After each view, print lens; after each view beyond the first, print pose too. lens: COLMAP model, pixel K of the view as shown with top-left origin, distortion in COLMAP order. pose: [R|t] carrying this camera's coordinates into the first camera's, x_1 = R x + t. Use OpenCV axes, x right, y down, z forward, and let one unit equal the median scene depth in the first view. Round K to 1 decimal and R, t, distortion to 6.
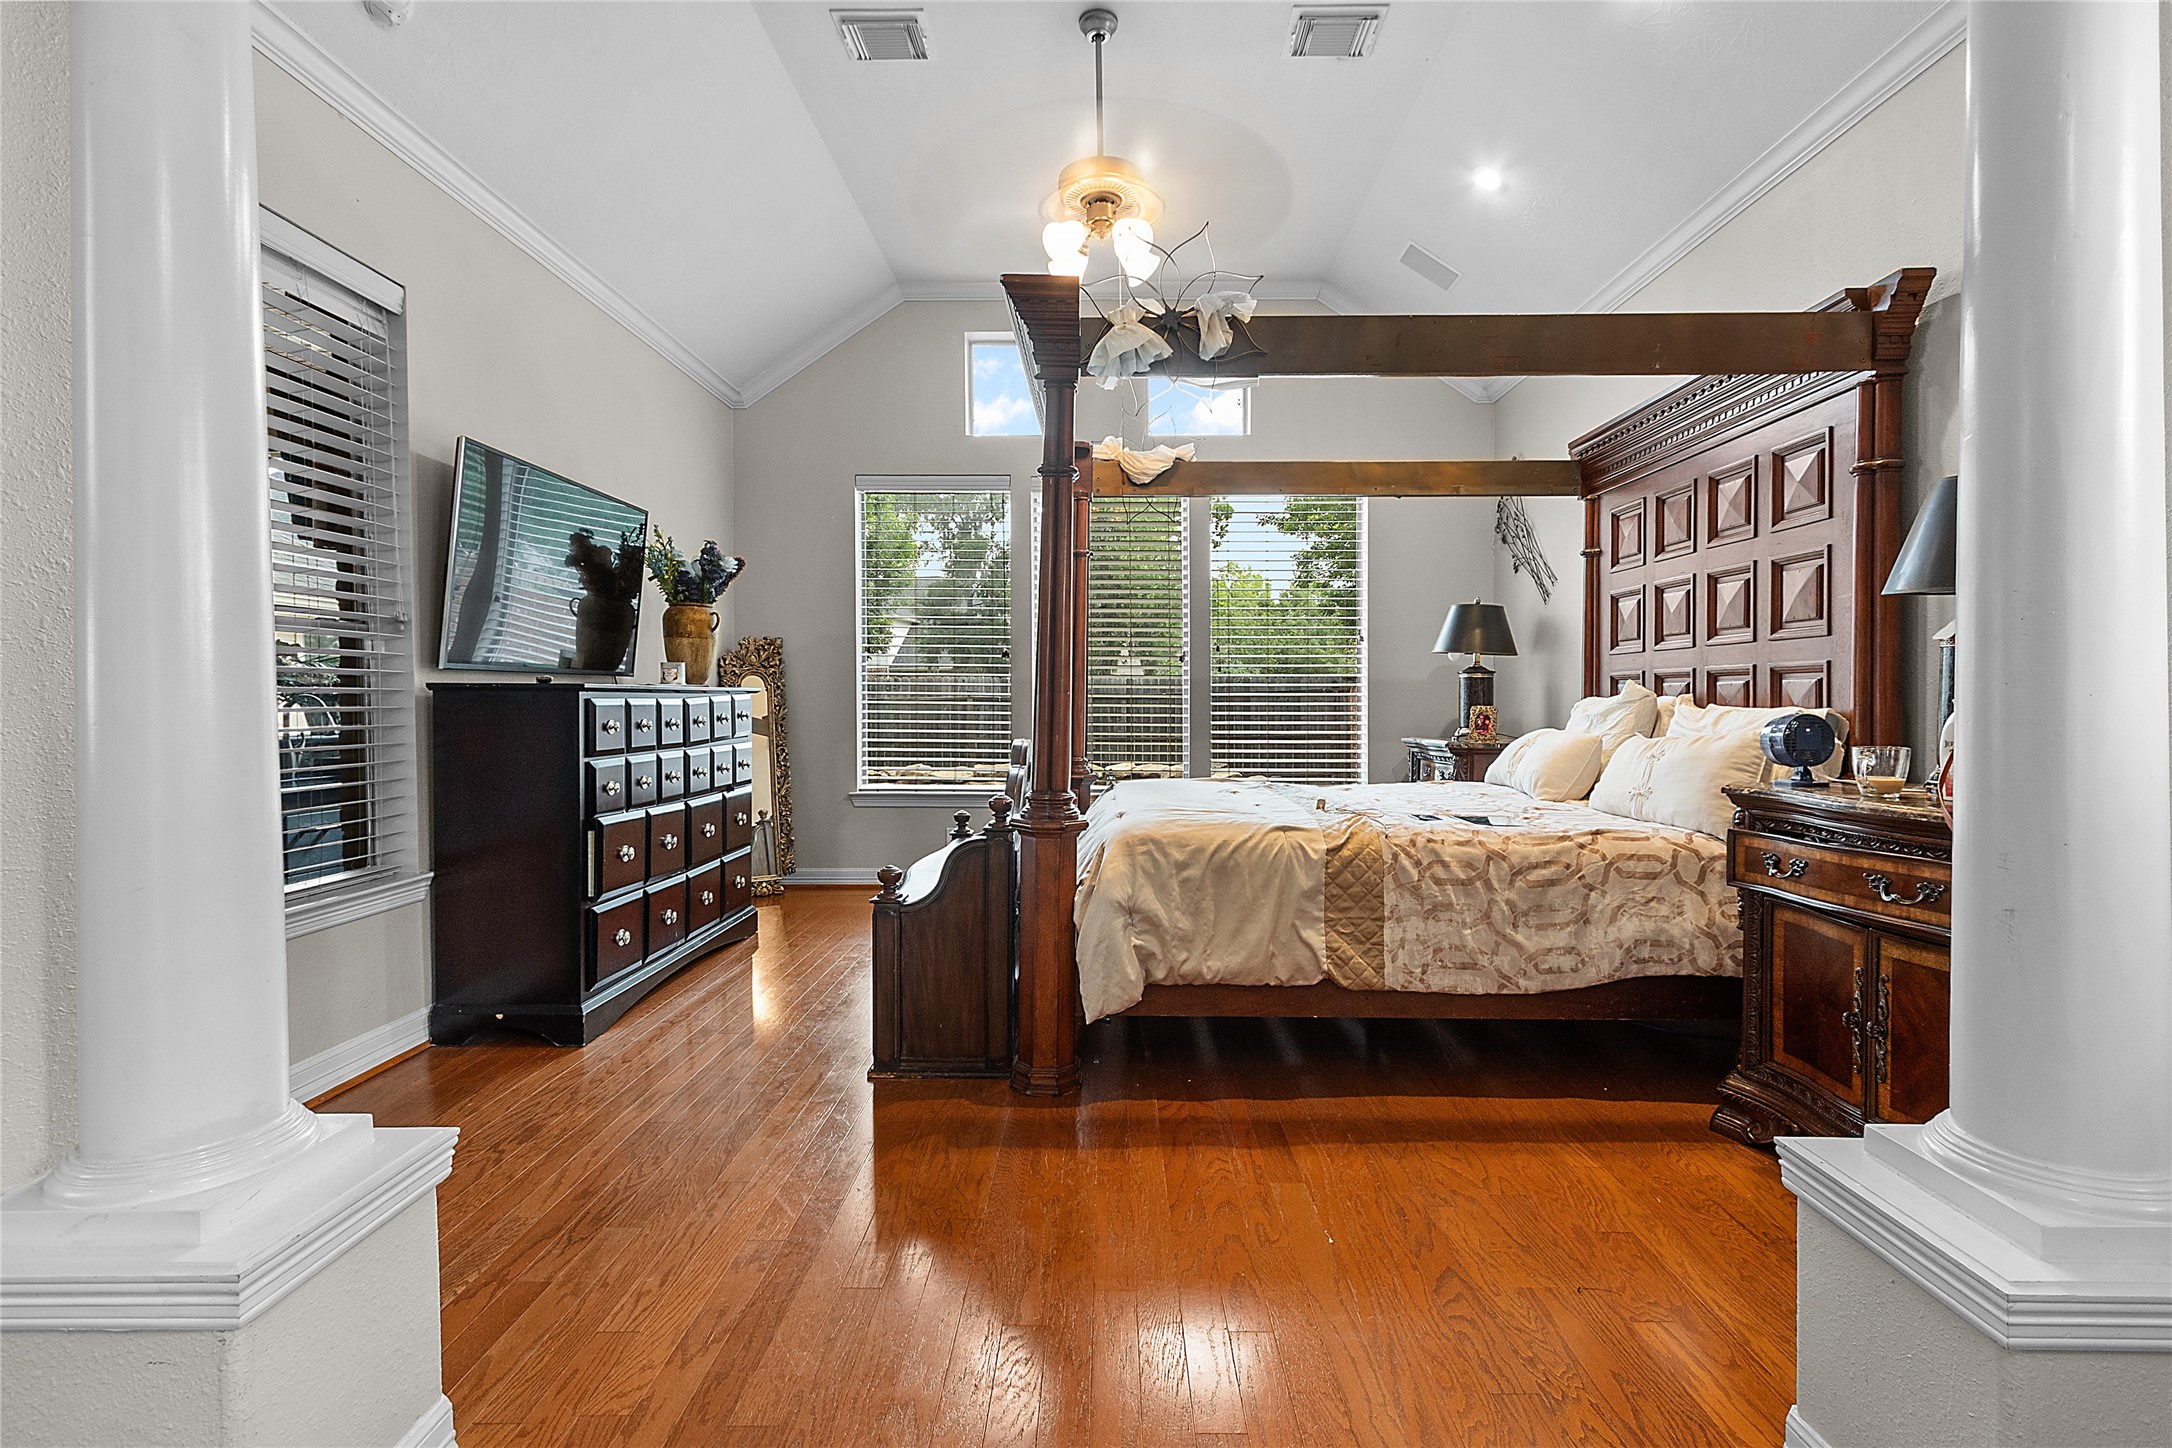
lens RADIAL K [[995.4, 0, 1092.5], [0, 995.4, 725.3], [0, 0, 1]] dist [0.005963, -0.000829]
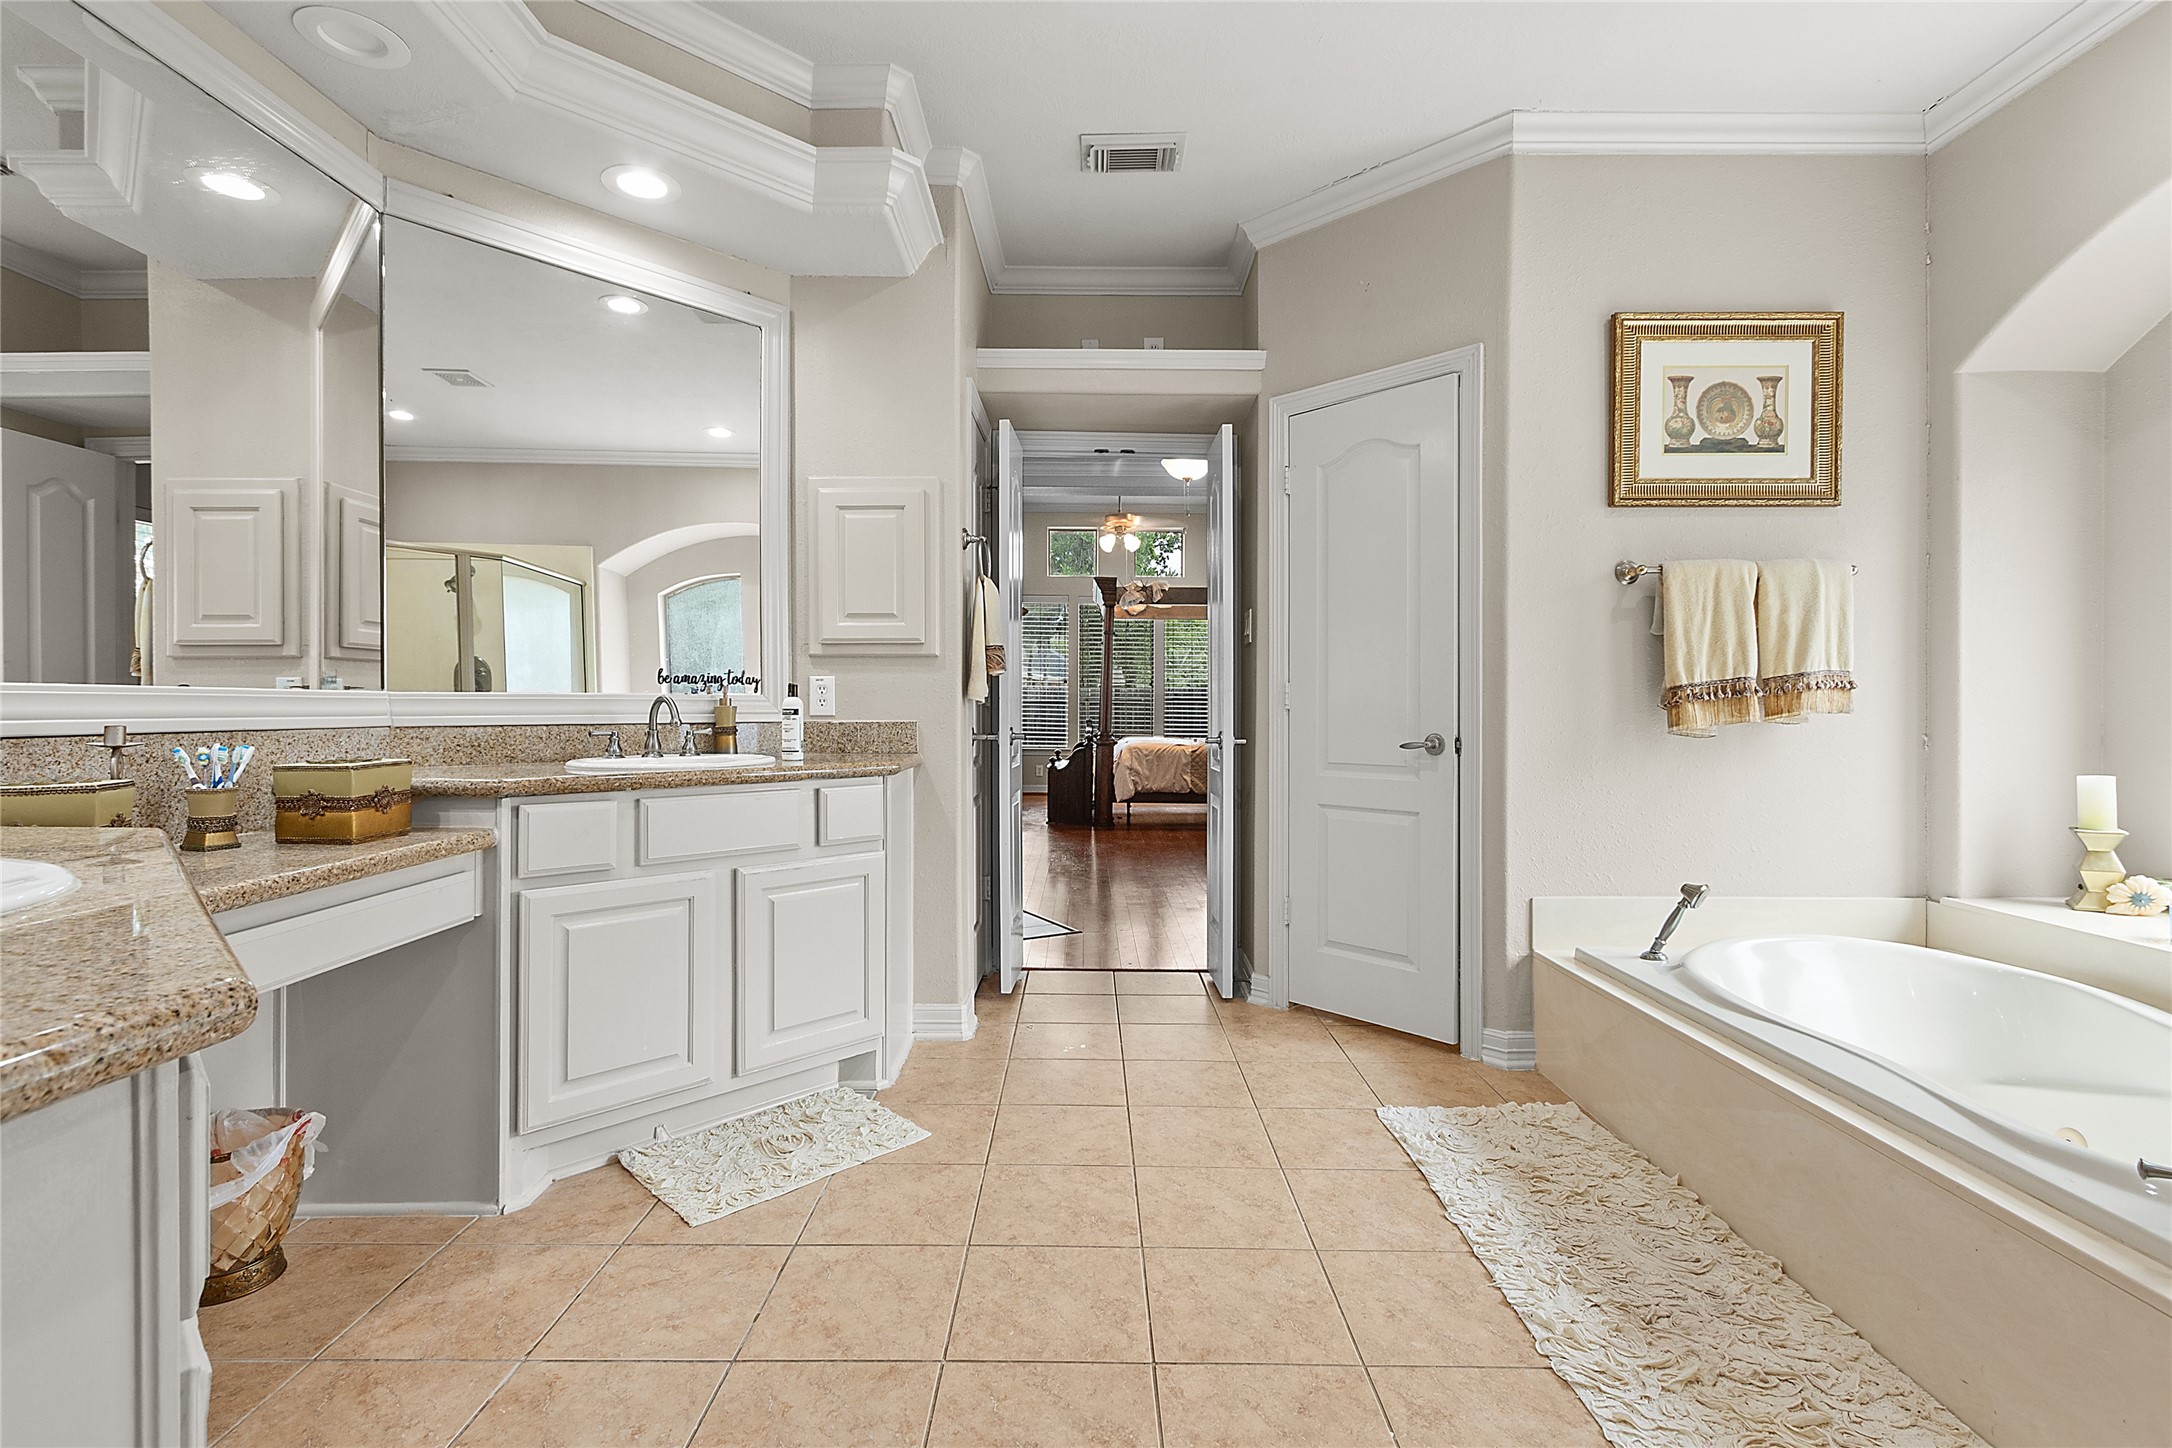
lens RADIAL K [[995.4, 0, 1084.6], [0, 995.4, 718.0], [0, 0, 1]] dist [0.005963, -0.000829]
pose [[0.999696, 0.007488, 0.023498, -0.188585], [-0.007451, 0.999971, -0.001651, 0.026845], [-0.023510, 0.001475, 0.999723, -2.225863]]
